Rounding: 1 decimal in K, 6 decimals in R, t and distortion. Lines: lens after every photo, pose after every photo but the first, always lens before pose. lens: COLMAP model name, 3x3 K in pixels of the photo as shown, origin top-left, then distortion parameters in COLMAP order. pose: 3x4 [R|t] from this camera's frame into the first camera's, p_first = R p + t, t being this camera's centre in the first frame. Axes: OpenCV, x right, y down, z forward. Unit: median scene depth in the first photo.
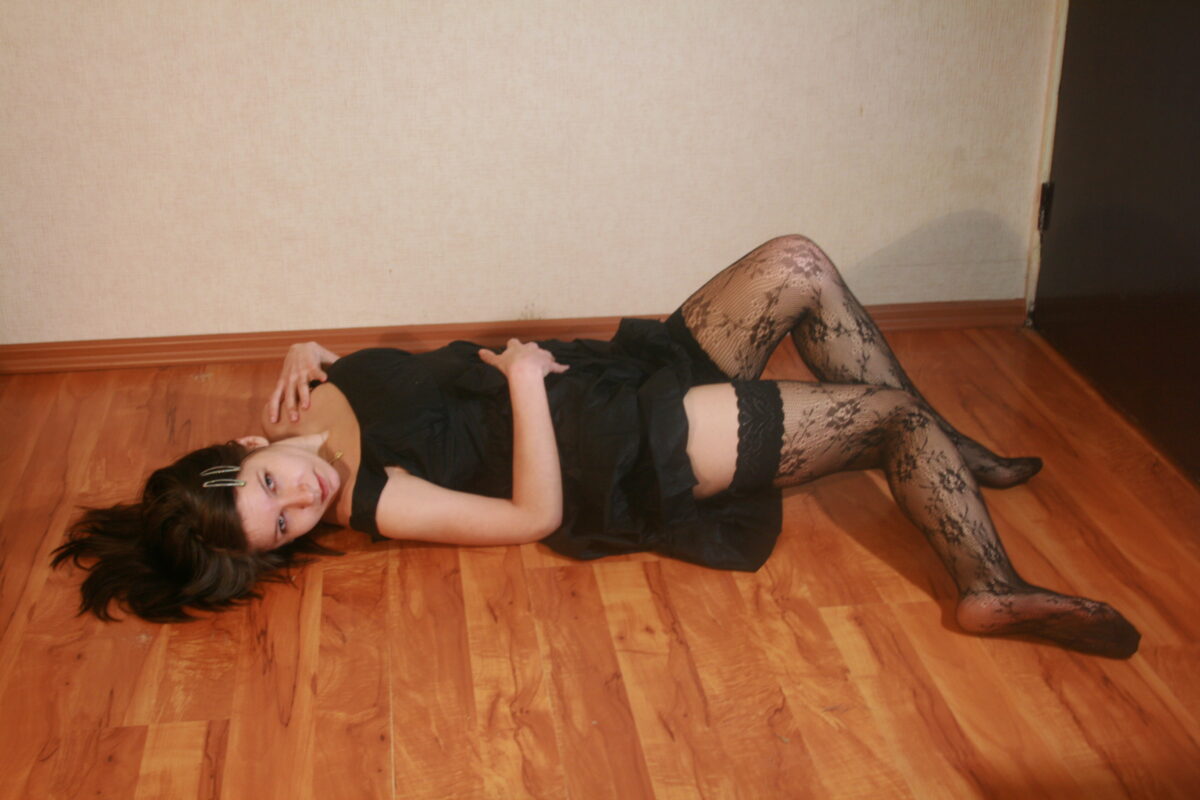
lens RADIAL K [[1550.3, 0, 590.8], [0, 1550.3, 393.0], [0, 0, 1]] dist [-0.013575, 0.000000]
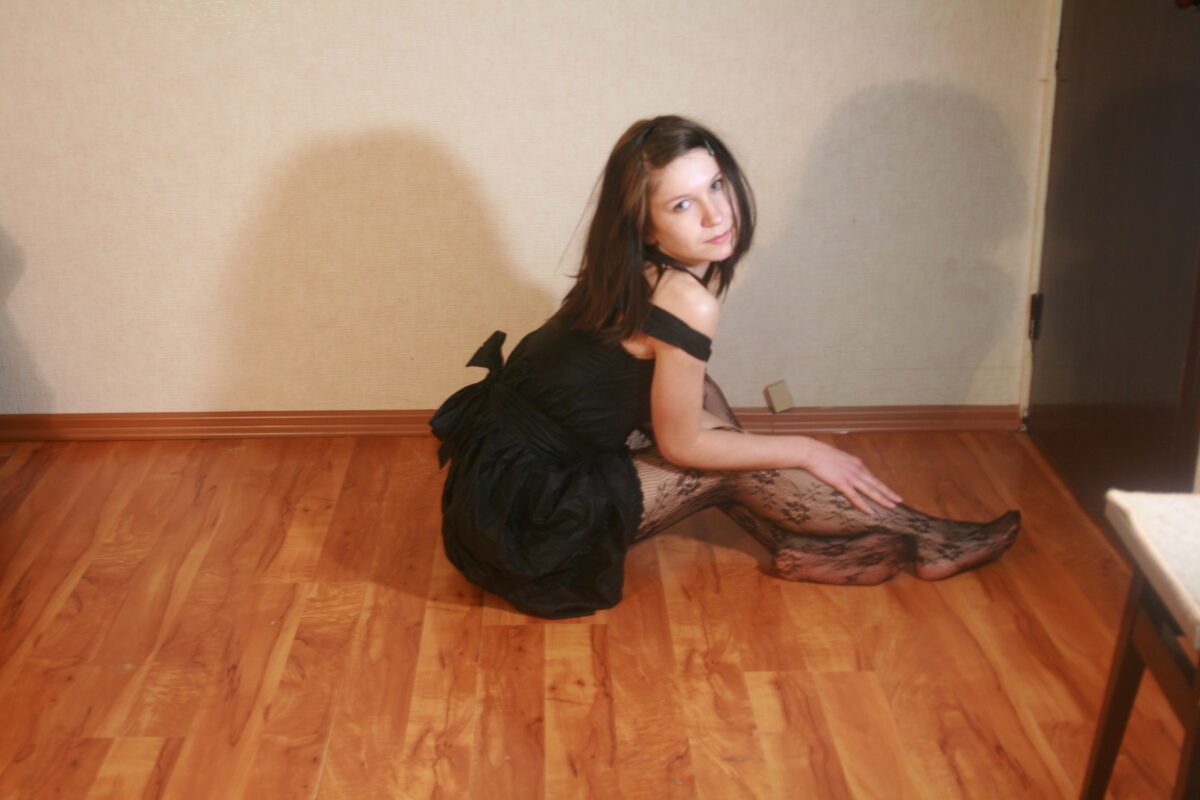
lens RADIAL K [[1550.3, 0, 592.6], [0, 1550.3, 407.5], [0, 0, 1]] dist [-0.013575, 0.000000]
pose [[0.994477, 0.032544, -0.099781, 0.154353], [-0.039524, 0.996847, -0.068797, 0.036654], [0.097227, 0.072361, 0.992628, -0.093583]]
